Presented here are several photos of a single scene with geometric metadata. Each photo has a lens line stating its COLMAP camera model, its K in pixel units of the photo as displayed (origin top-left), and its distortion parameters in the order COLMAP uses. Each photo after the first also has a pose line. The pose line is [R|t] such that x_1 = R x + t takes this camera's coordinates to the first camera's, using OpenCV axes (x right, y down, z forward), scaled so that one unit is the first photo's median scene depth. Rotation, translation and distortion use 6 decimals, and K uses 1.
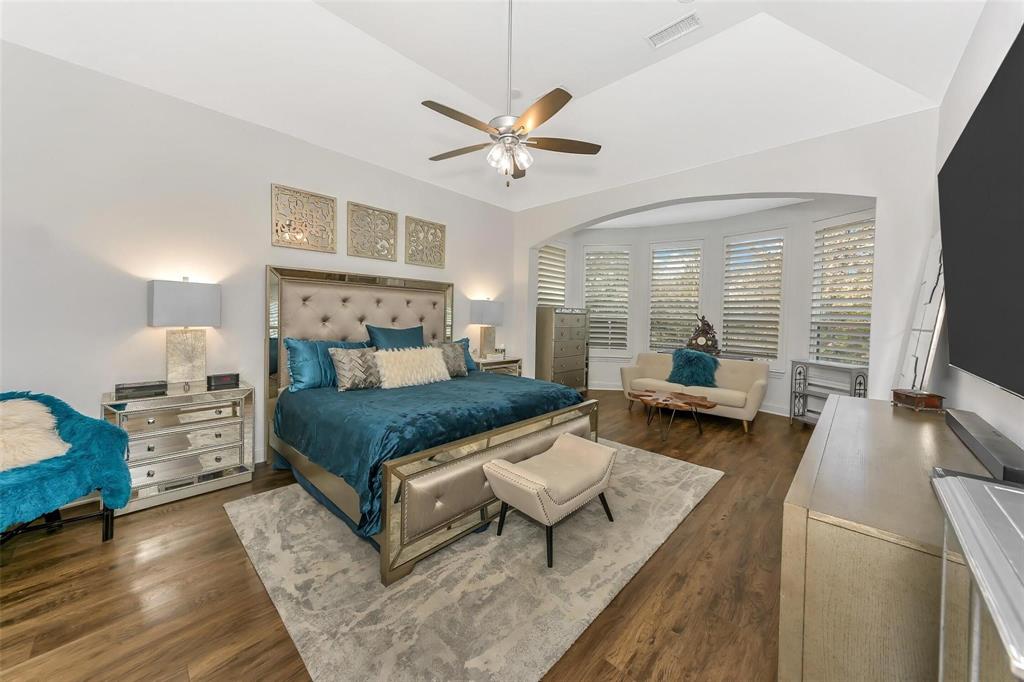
lens RADIAL K [[369.3, 0, 506.4], [0, 369.3, 328.9], [0, 0, 1]] dist [0.006937, -0.000643]
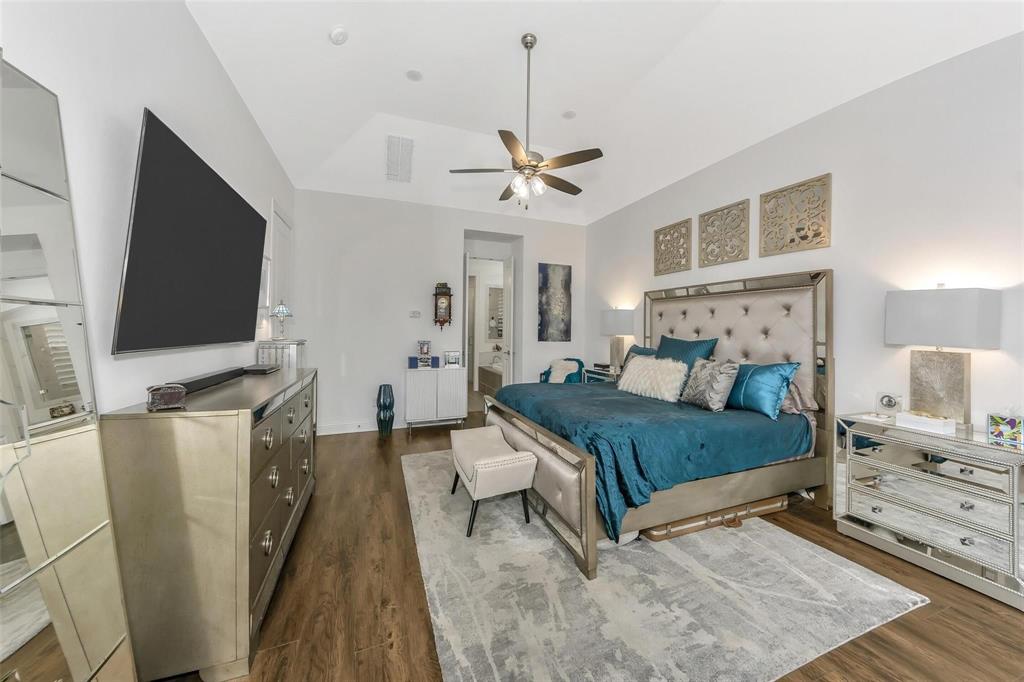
lens RADIAL K [[369.3, 0, 506.9], [0, 369.3, 322.5], [0, 0, 1]] dist [0.006937, -0.000643]
pose [[-0.444340, -0.016270, -0.895710, 1.080164], [-0.032340, 0.999475, -0.002112, -0.043304], [0.895274, 0.028029, -0.444633, 1.451979]]
